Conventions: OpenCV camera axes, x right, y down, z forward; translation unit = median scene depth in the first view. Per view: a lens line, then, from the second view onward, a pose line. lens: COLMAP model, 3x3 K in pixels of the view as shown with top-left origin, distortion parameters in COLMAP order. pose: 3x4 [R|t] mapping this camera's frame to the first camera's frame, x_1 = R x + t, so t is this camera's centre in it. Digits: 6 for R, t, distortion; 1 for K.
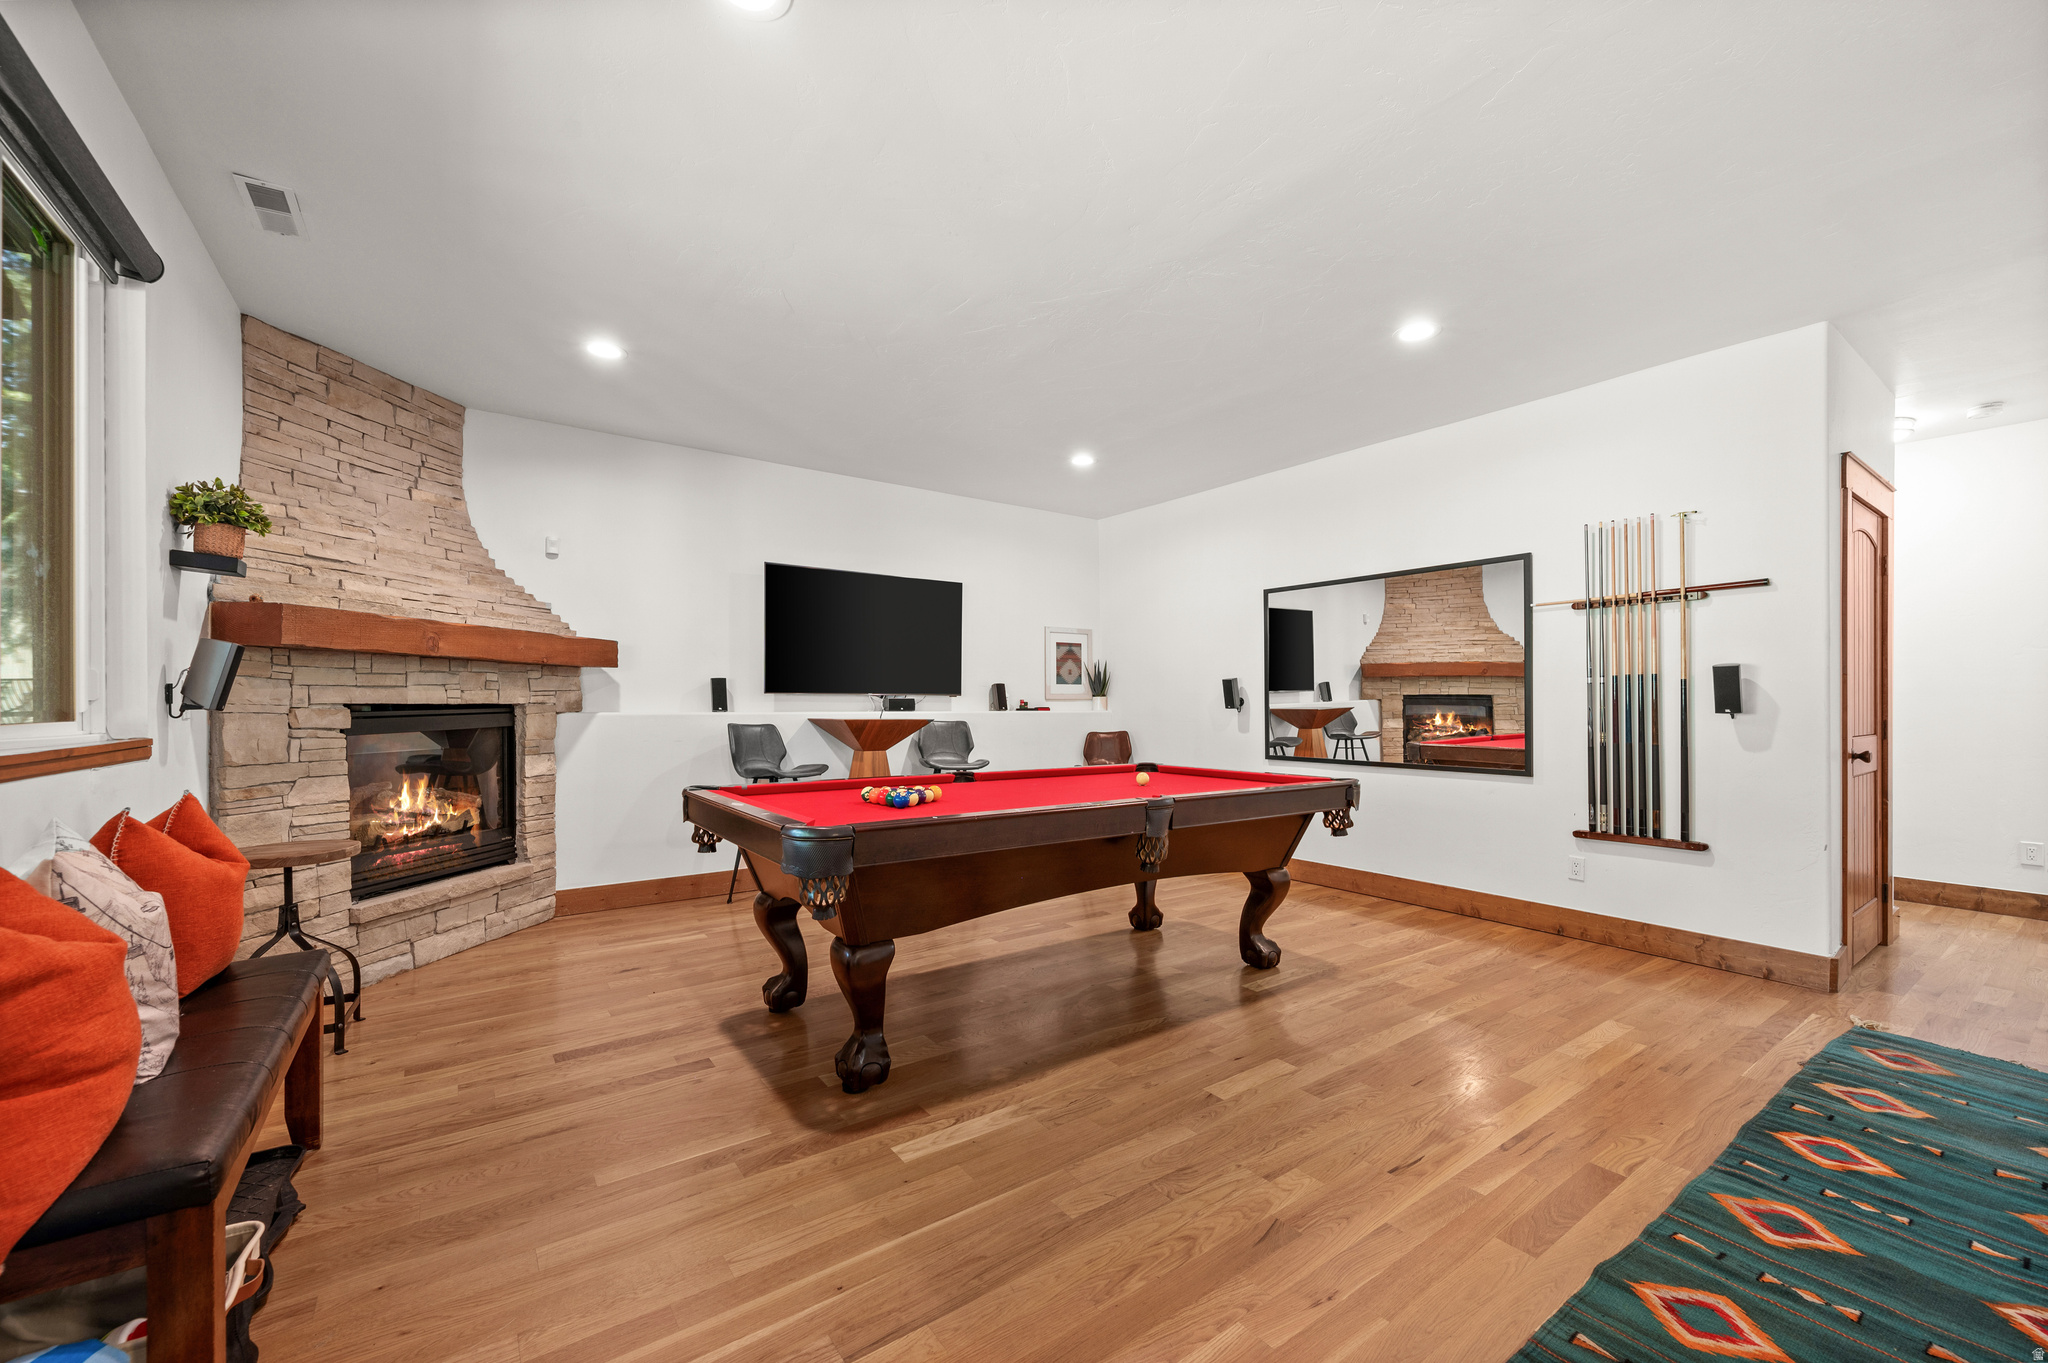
lens RADIAL K [[810.2, 0, 1024.8], [0, 810.2, 692.0], [0, 0, 1]] dist [0.000357, 0.000067]
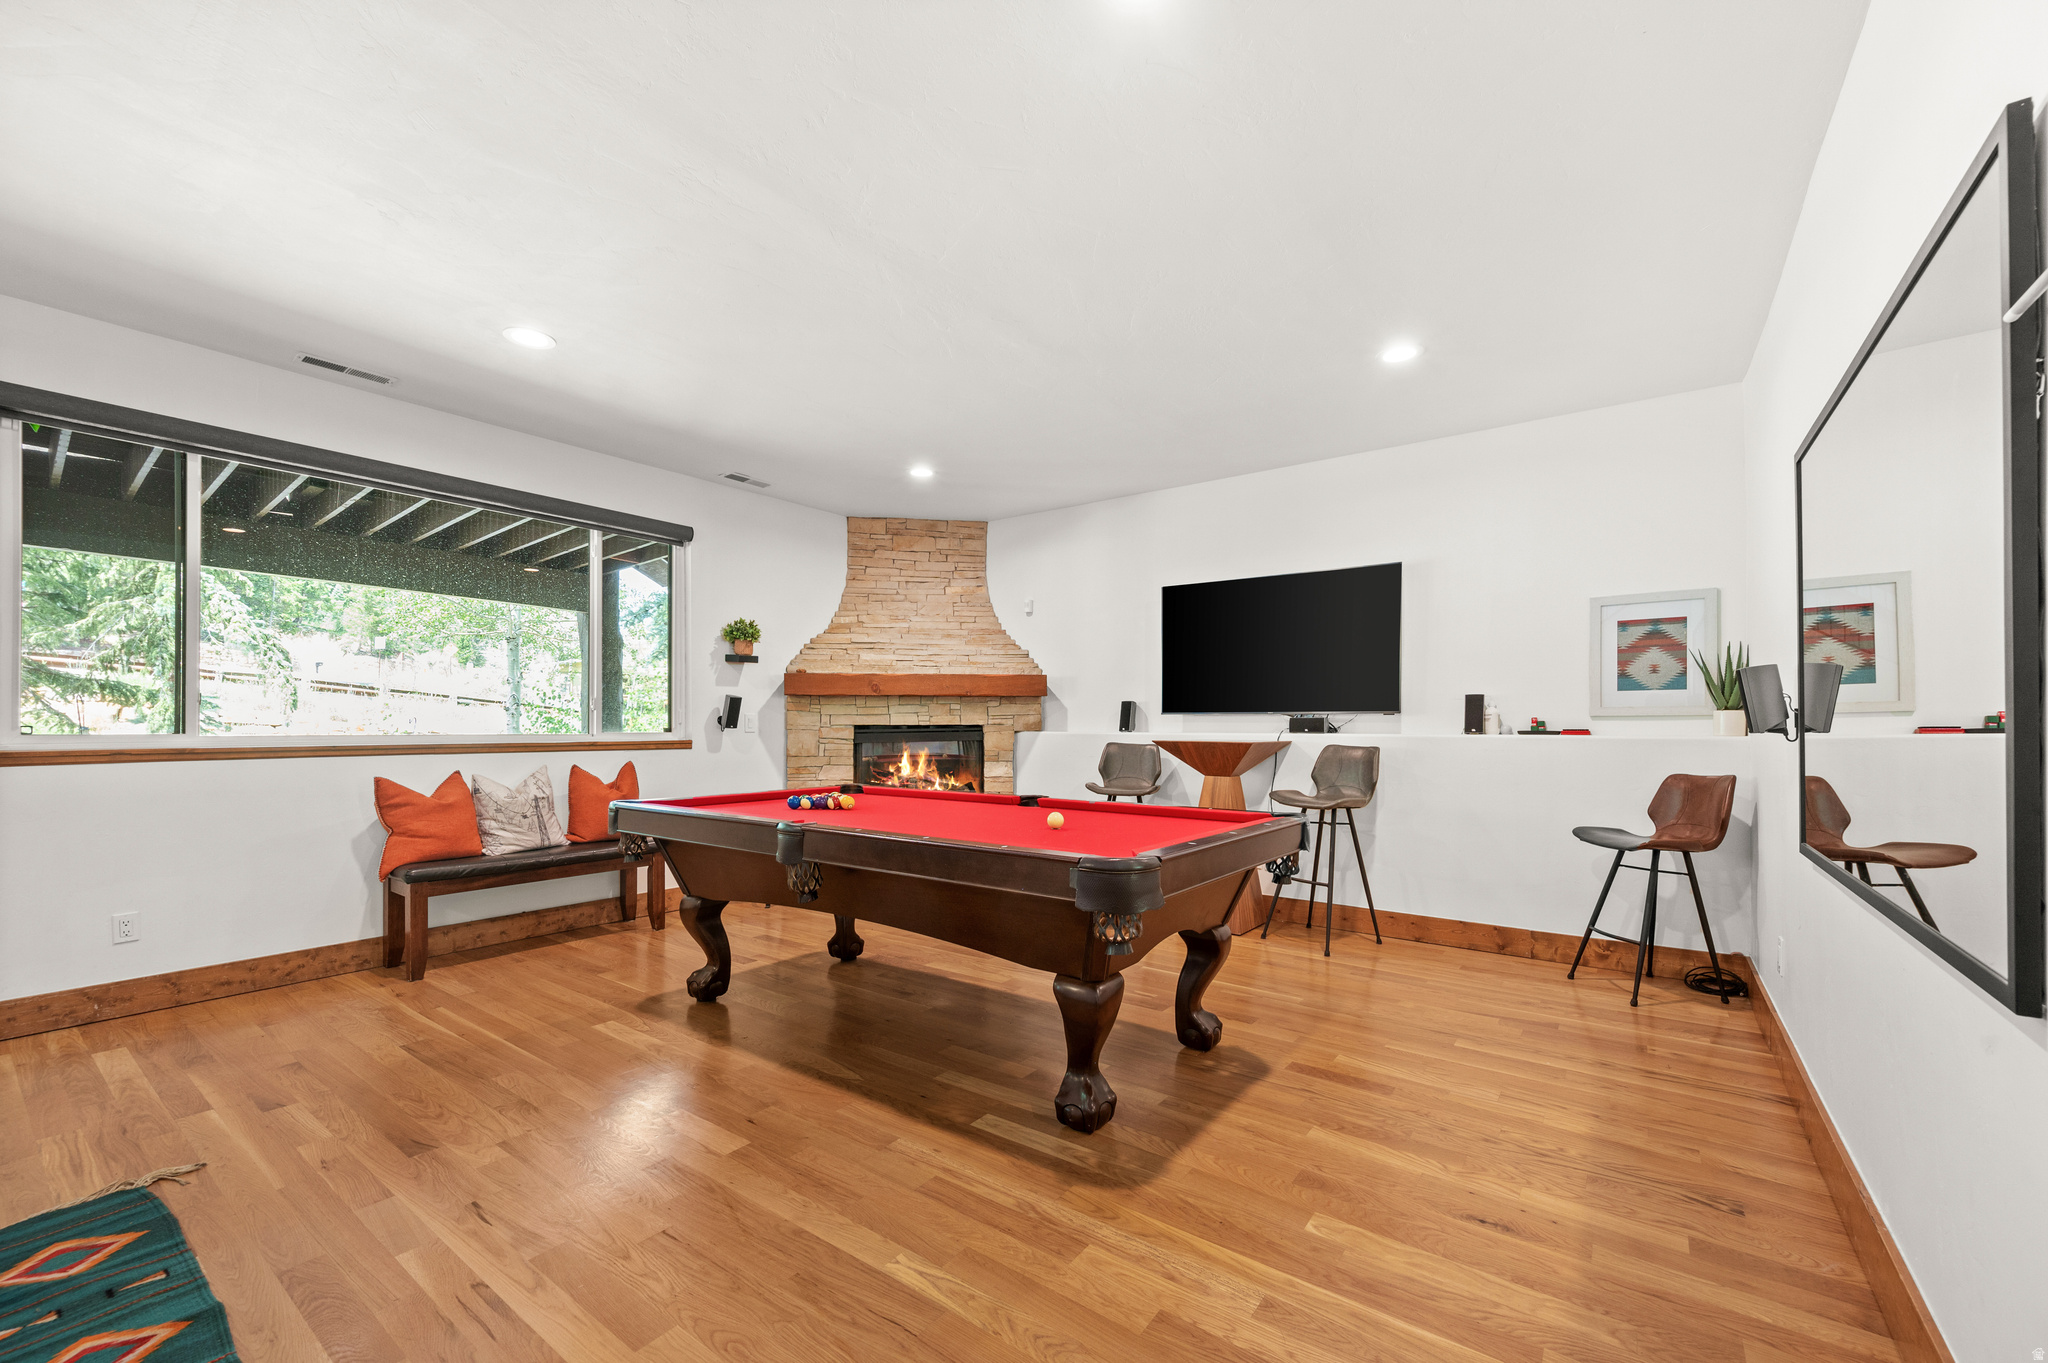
lens RADIAL K [[810.2, 0, 1036.3], [0, 810.2, 728.7], [0, 0, 1]] dist [0.000357, 0.000067]
pose [[0.321932, 0.009433, -0.946716, 0.747281], [0.018737, 0.999691, 0.016332, 0.000751], [0.946577, -0.022996, 0.321656, 0.622022]]
